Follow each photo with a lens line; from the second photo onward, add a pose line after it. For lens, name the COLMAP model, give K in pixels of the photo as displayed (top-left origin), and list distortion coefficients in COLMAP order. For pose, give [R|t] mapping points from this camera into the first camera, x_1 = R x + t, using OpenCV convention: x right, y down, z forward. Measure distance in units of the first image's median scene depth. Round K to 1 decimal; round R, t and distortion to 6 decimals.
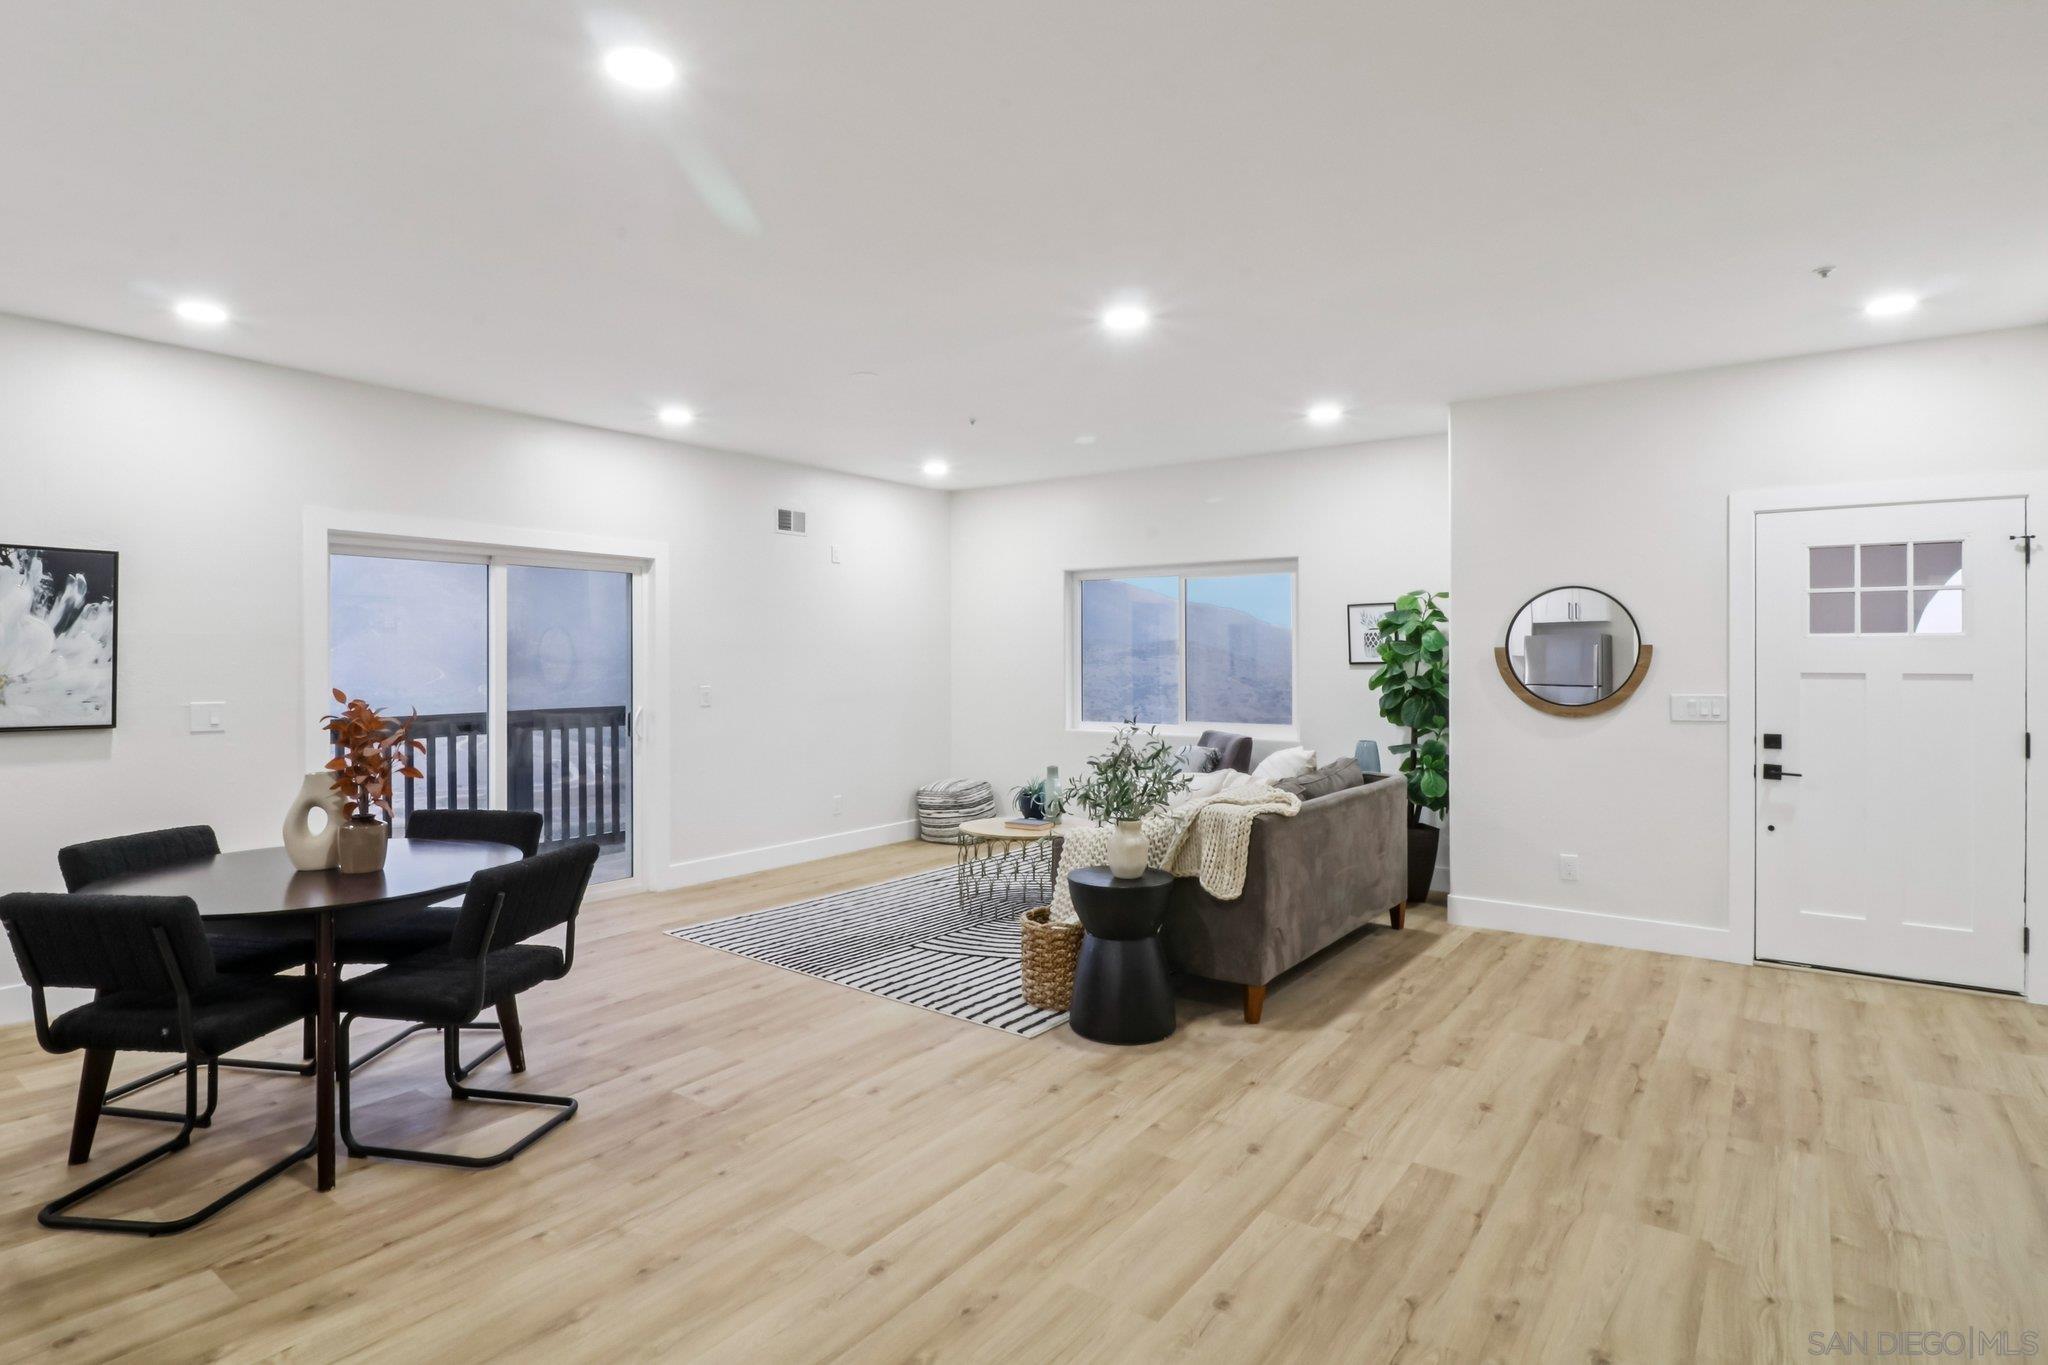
lens RADIAL K [[1045.3, 0, 1003.4], [0, 1045.3, 648.1], [0, 0, 1]] dist [-0.000626, -0.006520]
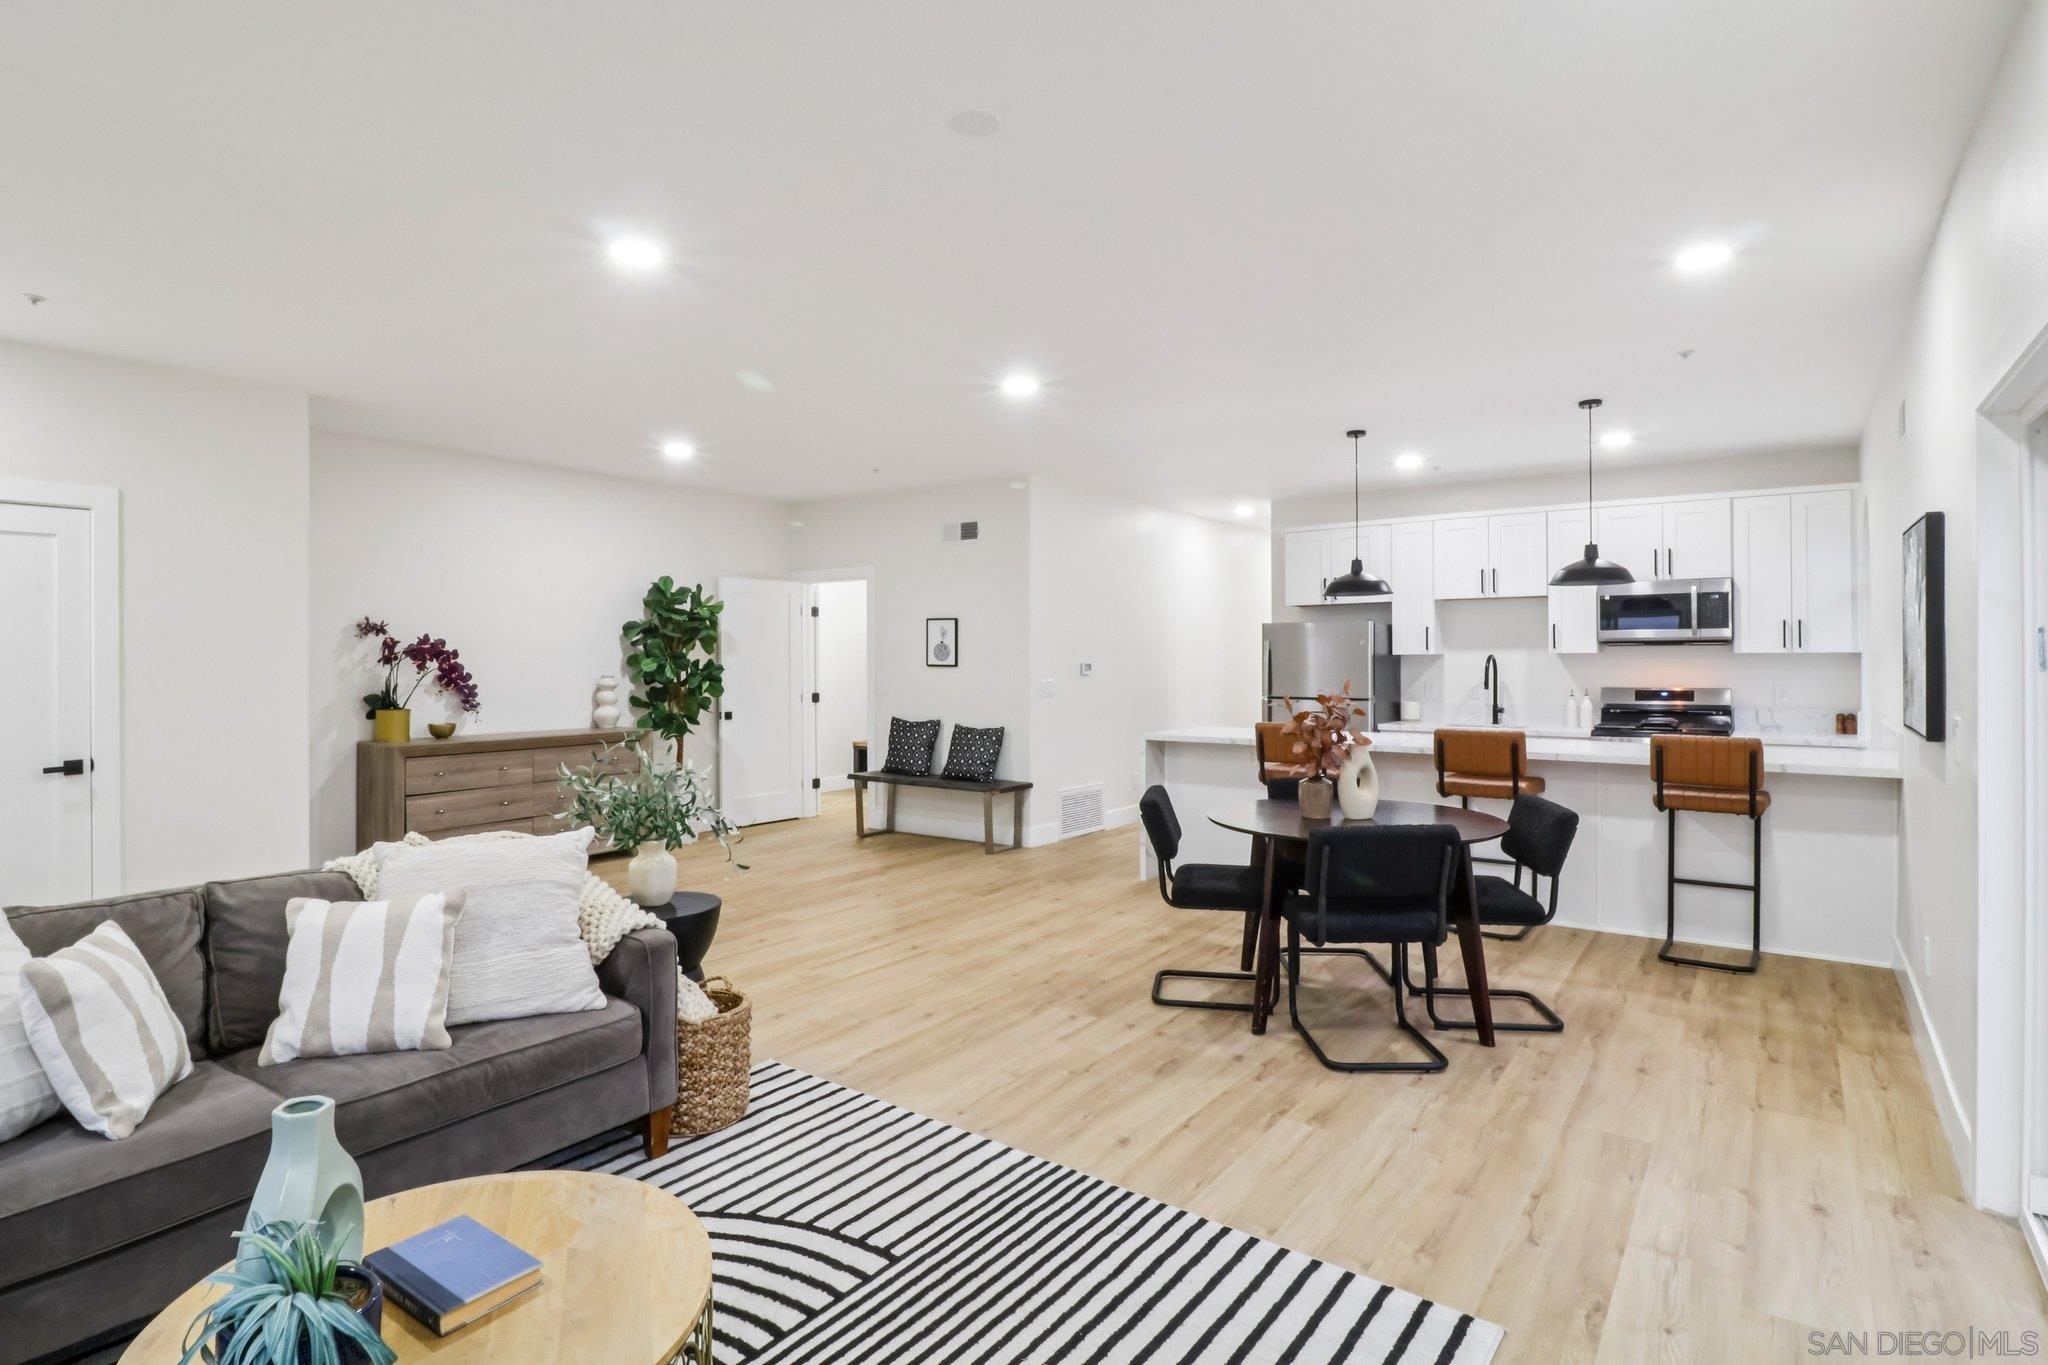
lens RADIAL K [[1045.3, 0, 1013.2], [0, 1045.3, 677.1], [0, 0, 1]] dist [-0.000626, -0.006520]
pose [[-0.999840, 0.007093, -0.016434, -0.206167], [0.006865, 0.999880, 0.013860, 0.016209], [0.016530, 0.013745, -0.999769, 2.218137]]
